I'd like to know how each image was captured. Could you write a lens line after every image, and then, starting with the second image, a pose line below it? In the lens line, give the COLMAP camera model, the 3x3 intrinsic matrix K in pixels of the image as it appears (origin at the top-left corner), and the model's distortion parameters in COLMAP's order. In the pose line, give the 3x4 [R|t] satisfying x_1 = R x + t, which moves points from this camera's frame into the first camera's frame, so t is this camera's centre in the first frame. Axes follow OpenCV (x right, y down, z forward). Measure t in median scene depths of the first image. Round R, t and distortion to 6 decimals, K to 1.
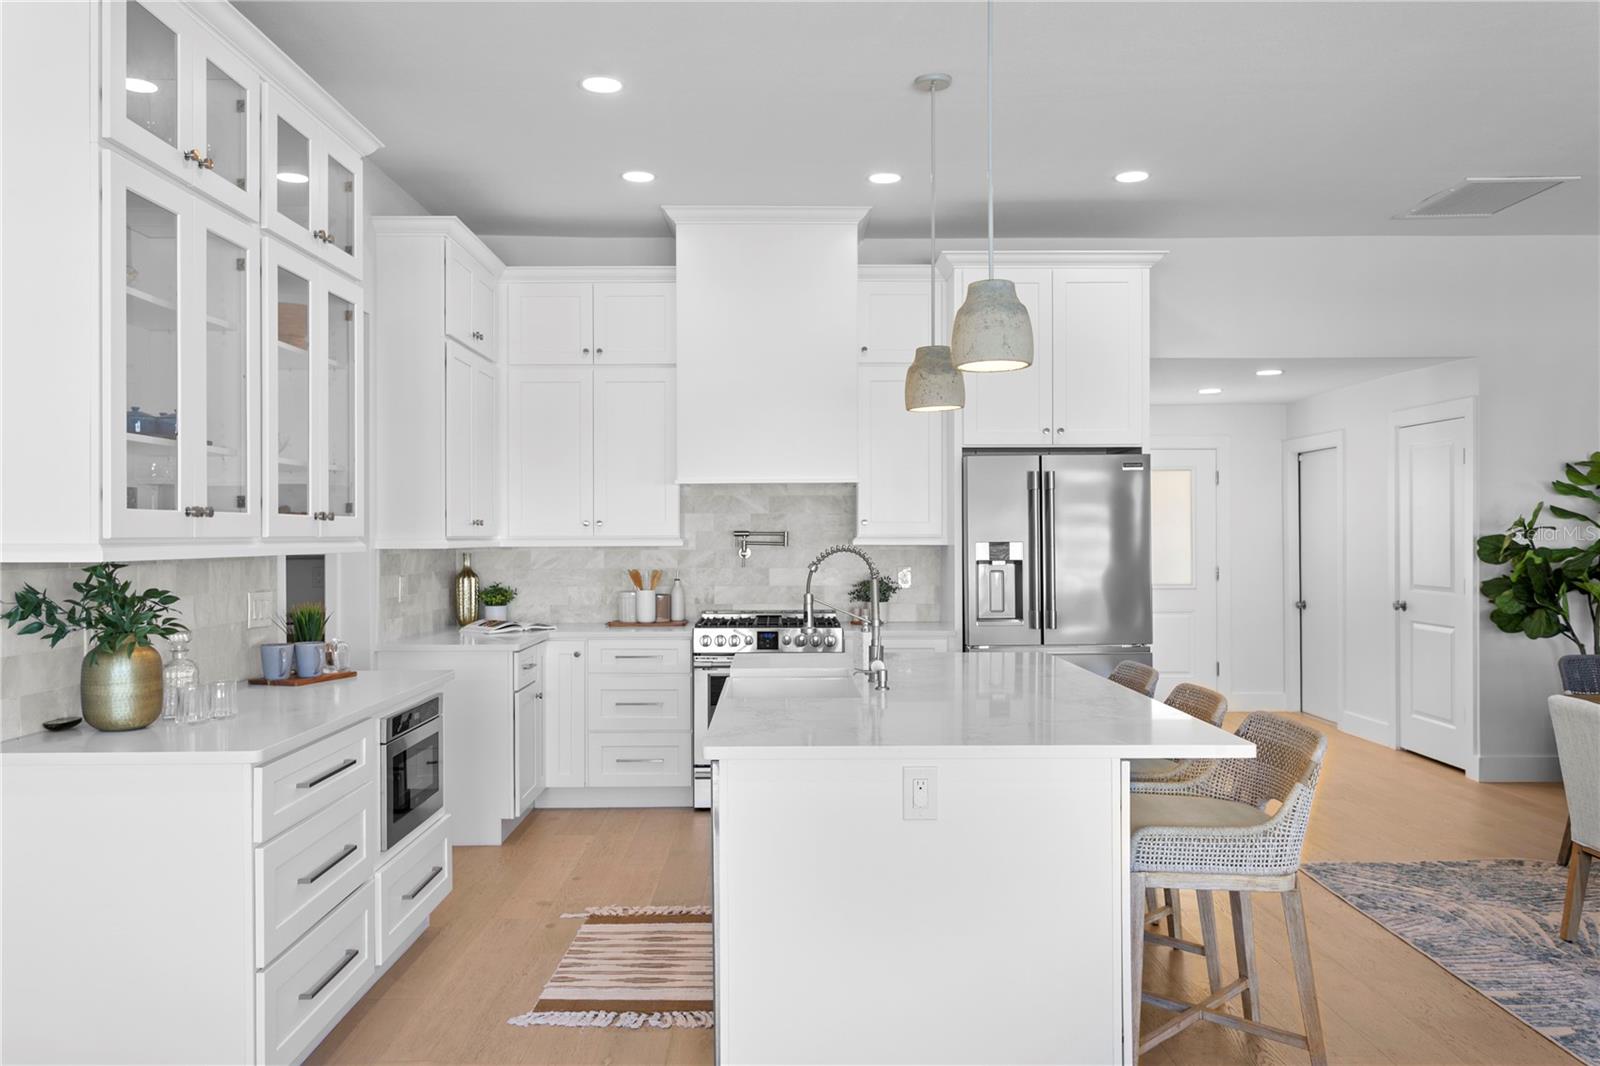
lens RADIAL K [[1193.5, 0, 798.1], [0, 1193.5, 529.3], [0, 0, 1]] dist [0.004197, 0.002688]
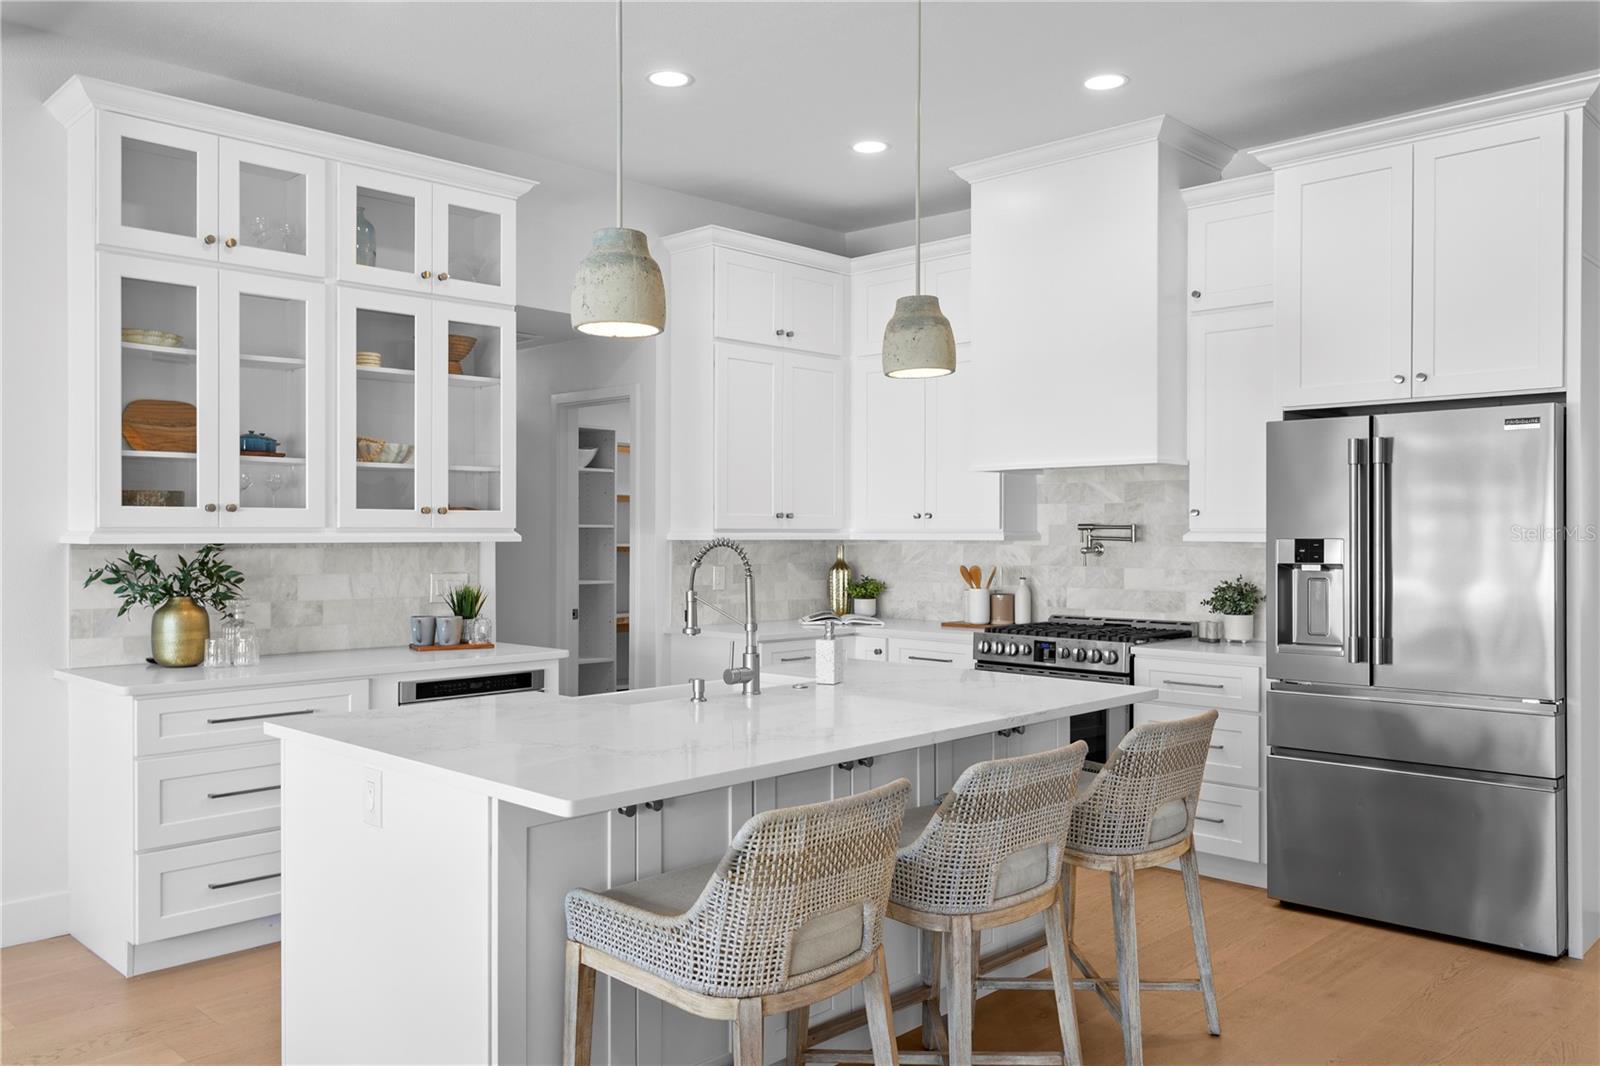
lens RADIAL K [[1233.2, 0, 791.6], [0, 1233.2, 534.1], [0, 0, 1]] dist [-0.005175, 0.003754]
pose [[0.710435, 0.006031, -0.703737, 0.433615], [-0.000208, 0.999965, 0.008361, 0.001358], [0.703763, -0.005794, 0.710412, 0.227525]]
